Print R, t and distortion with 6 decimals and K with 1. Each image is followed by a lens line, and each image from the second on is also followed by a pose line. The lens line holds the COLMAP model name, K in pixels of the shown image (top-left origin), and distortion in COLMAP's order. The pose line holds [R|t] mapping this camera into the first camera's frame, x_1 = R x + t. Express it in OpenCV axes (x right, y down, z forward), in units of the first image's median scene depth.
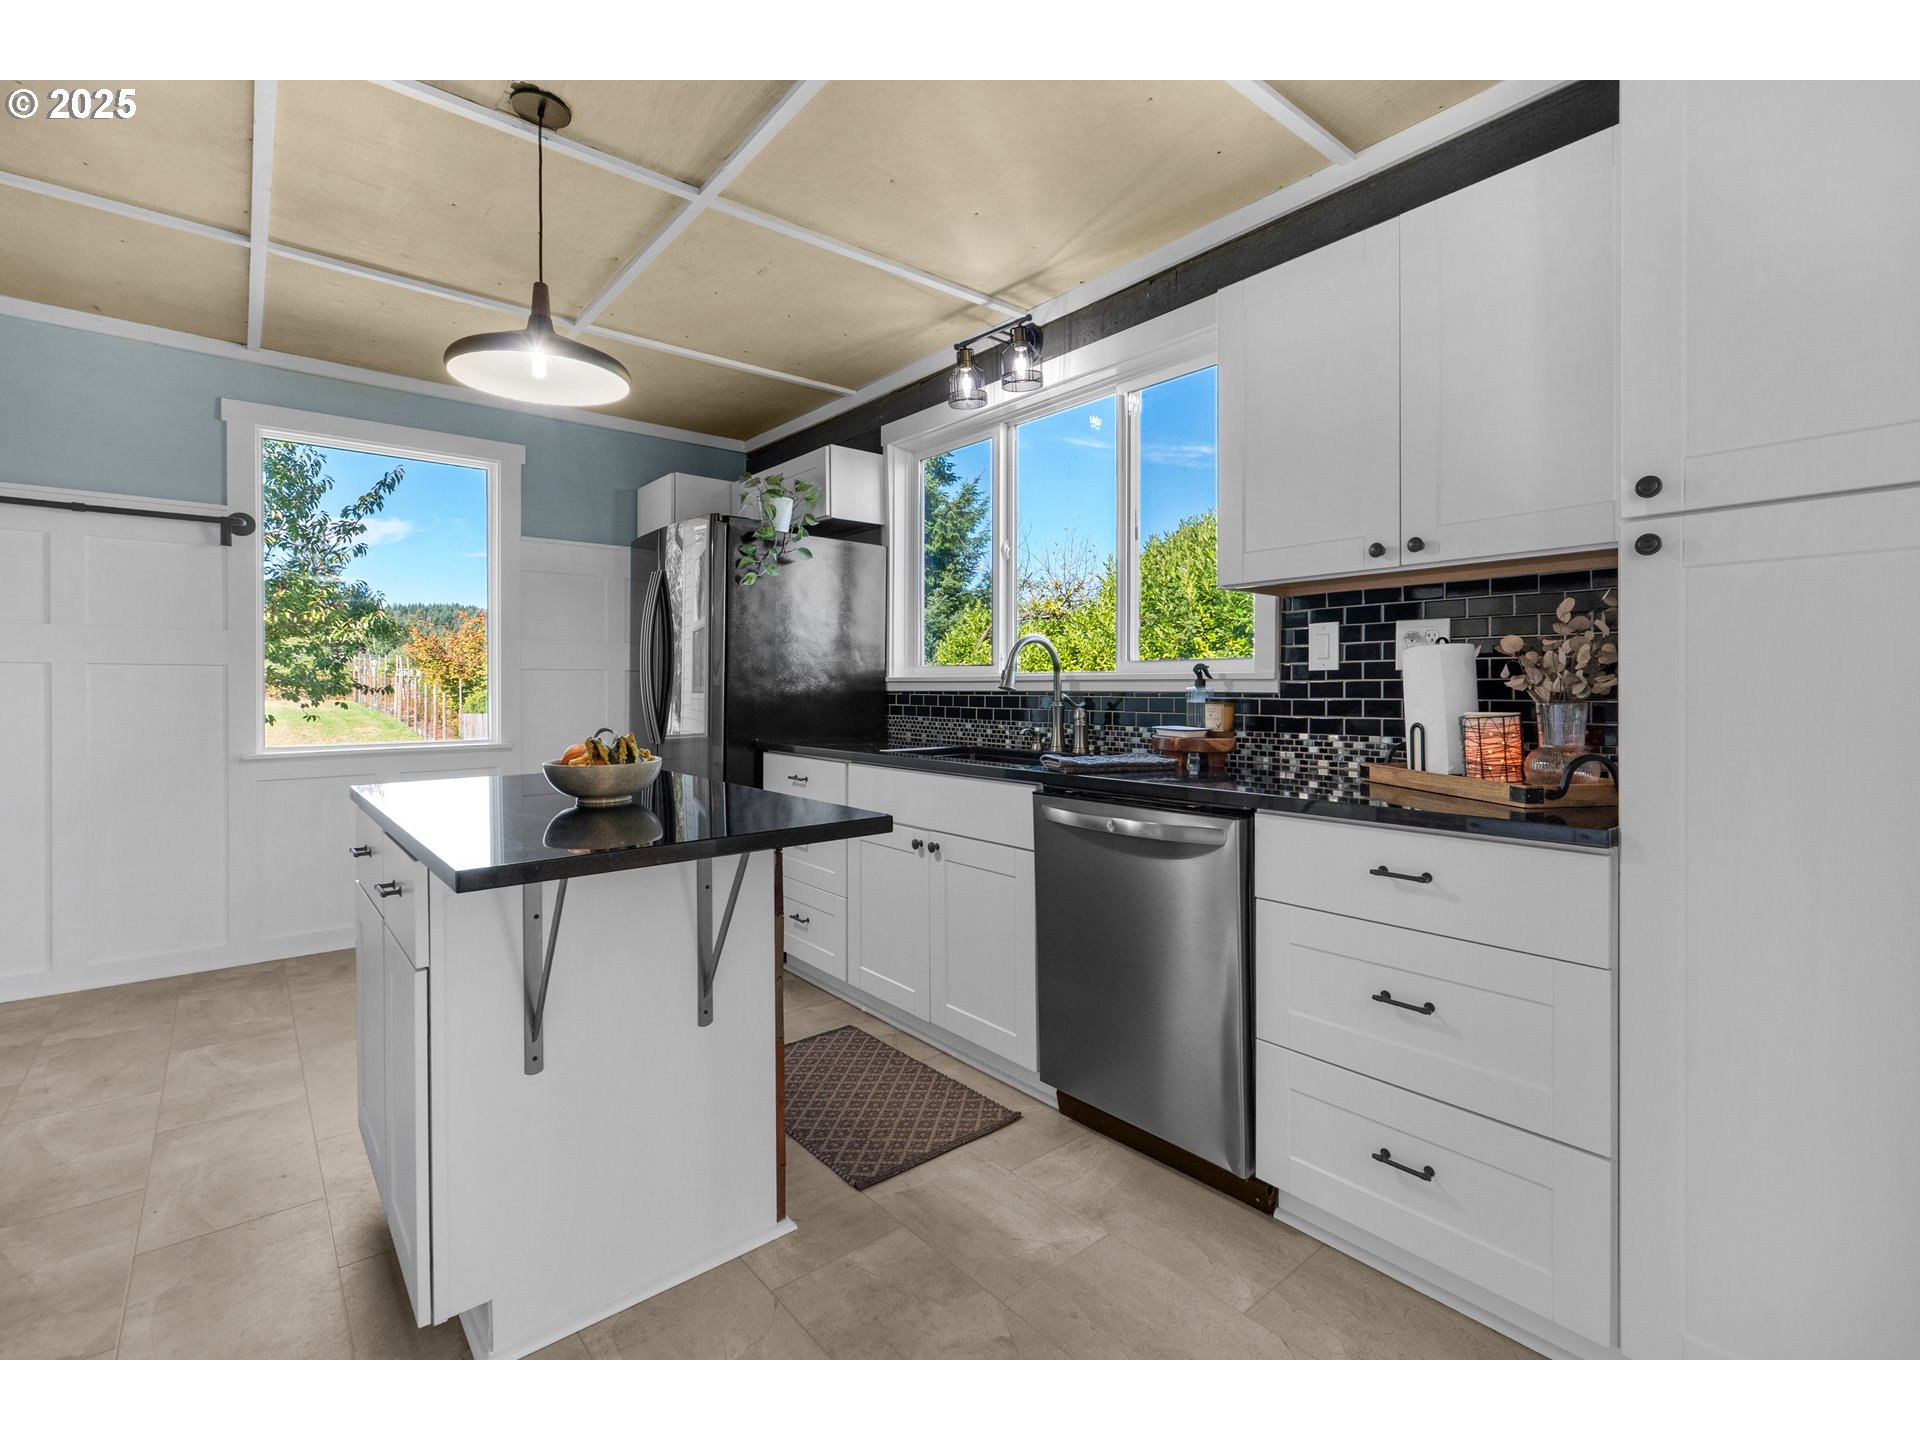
lens RADIAL K [[863.6, 0, 977.7], [0, 863.6, 689.4], [0, 0, 1]] dist [0.001876, 0.000112]
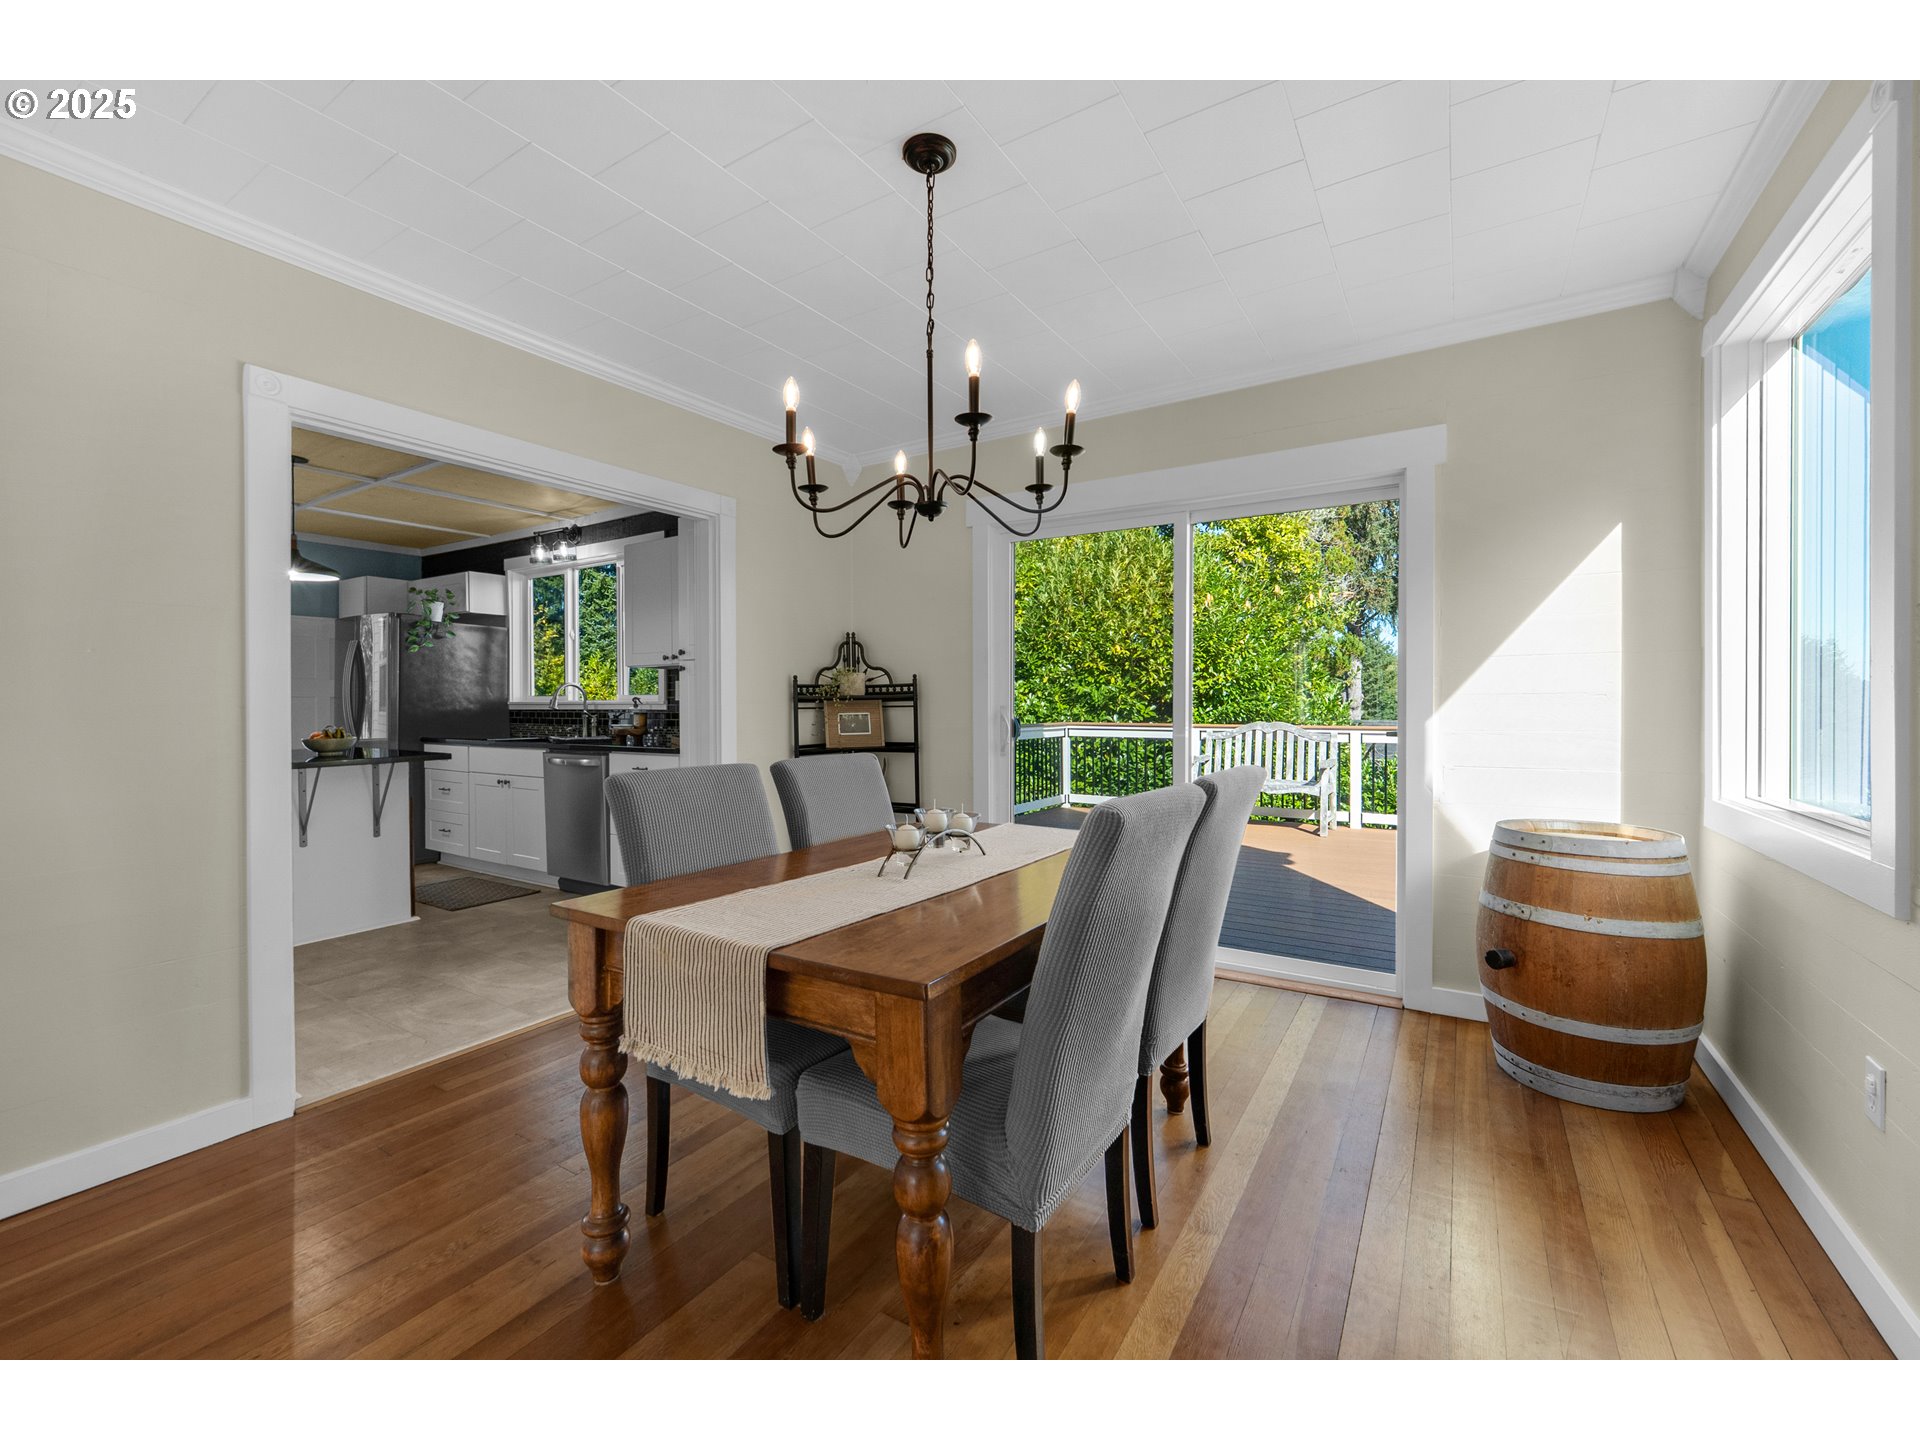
lens RADIAL K [[781.8, 0, 957.7], [0, 781.8, 708.3], [0, 0, 1]] dist [-0.000727, 0.000001]
pose [[0.955002, -0.004630, 0.296562, 0.374640], [0.003736, 0.999987, 0.003582, -0.003856], [-0.296574, -0.002313, 0.955007, -1.004834]]
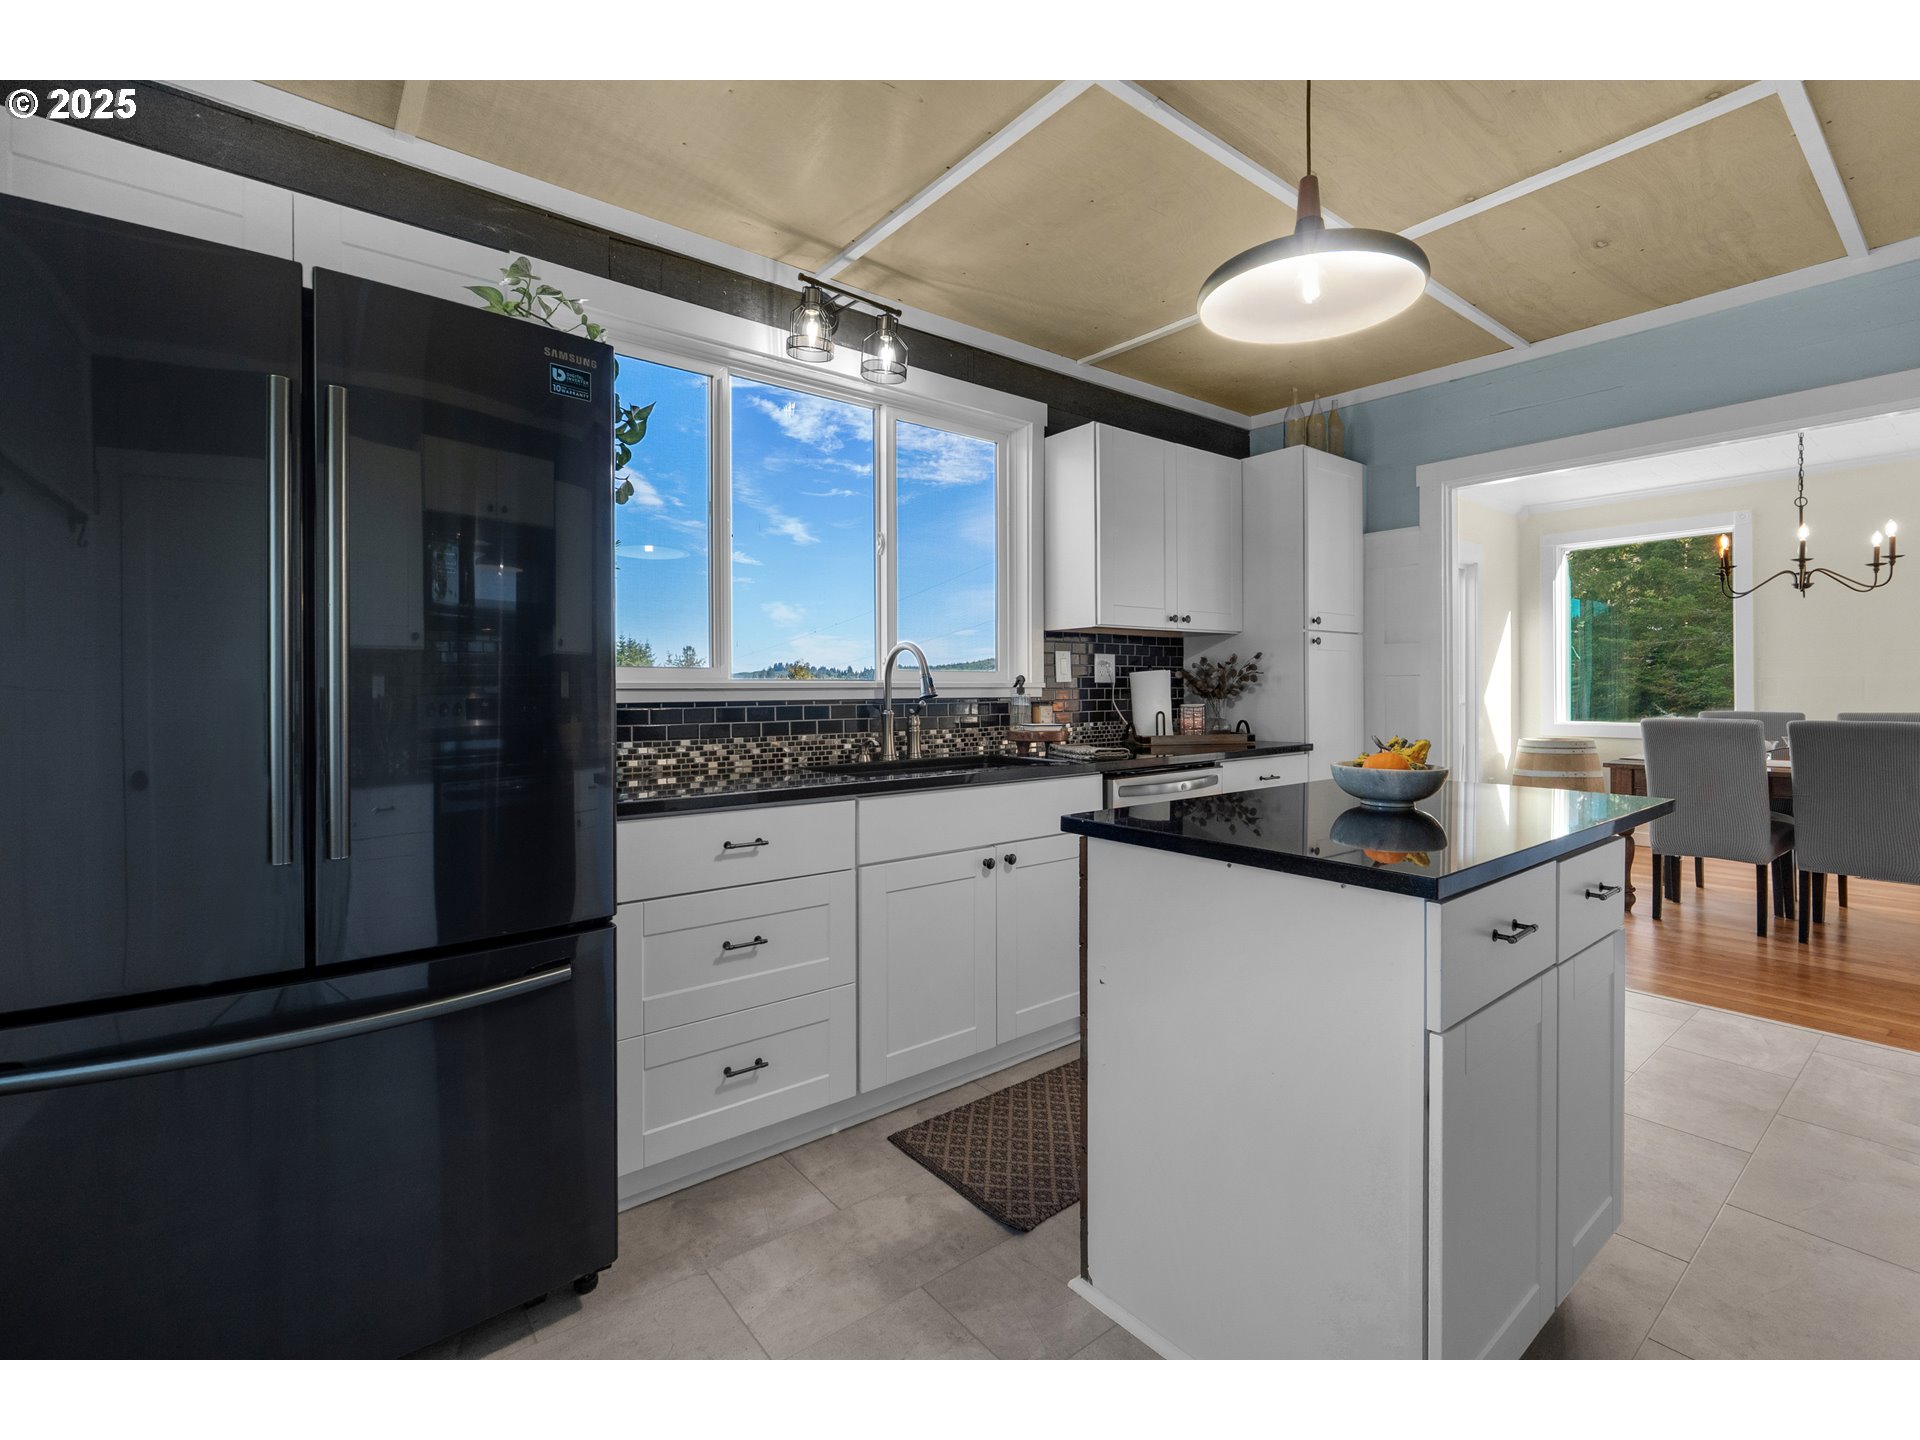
lens RADIAL K [[863.6, 0, 977.7], [0, 863.6, 689.4], [0, 0, 1]] dist [0.001876, 0.000112]
pose [[0.026129, 0.000404, 0.999658, -0.856076], [0.008767, 0.999961, -0.000633, -0.007060], [-0.999620, 0.008780, 0.026125, 0.840802]]
